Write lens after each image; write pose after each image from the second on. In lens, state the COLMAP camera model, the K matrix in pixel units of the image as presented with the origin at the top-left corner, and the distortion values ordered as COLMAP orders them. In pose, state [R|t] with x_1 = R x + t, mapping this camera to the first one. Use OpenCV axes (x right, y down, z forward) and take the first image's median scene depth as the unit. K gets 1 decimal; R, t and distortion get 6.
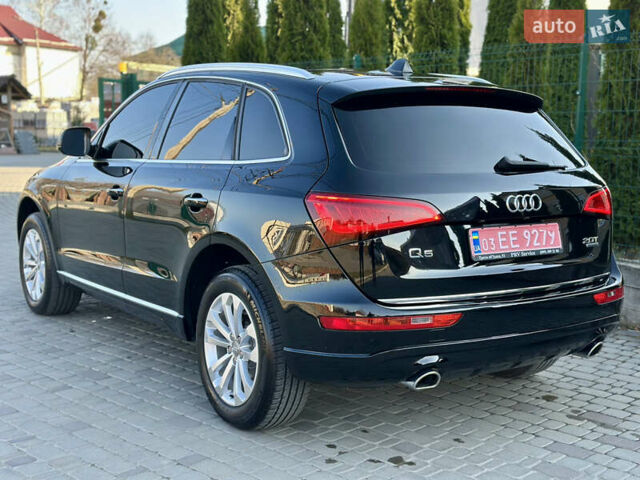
lens RADIAL K [[894.7, 0, 318.5], [0, 894.7, 236.5], [0, 0, 1]] dist [0.133484, 0.000000]
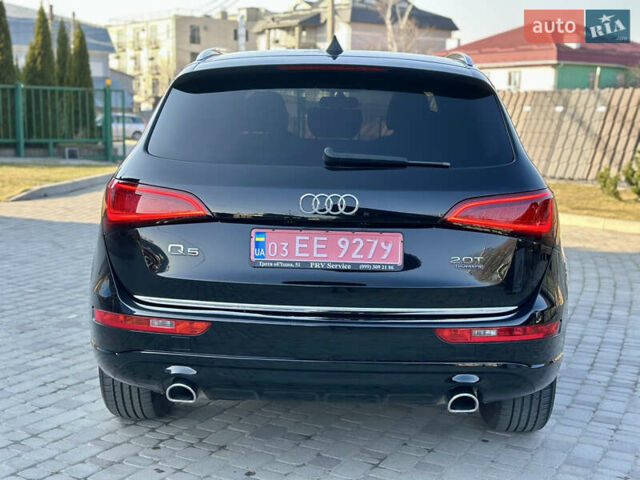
lens RADIAL K [[894.7, 0, 316.4], [0, 894.7, 243.9], [0, 0, 1]] dist [0.133484, 0.000000]
pose [[0.818722, 0.088637, -0.567307, 0.659240], [-0.084779, 0.995845, 0.033242, -0.025875], [0.567897, 0.020880, 0.822835, 0.306315]]
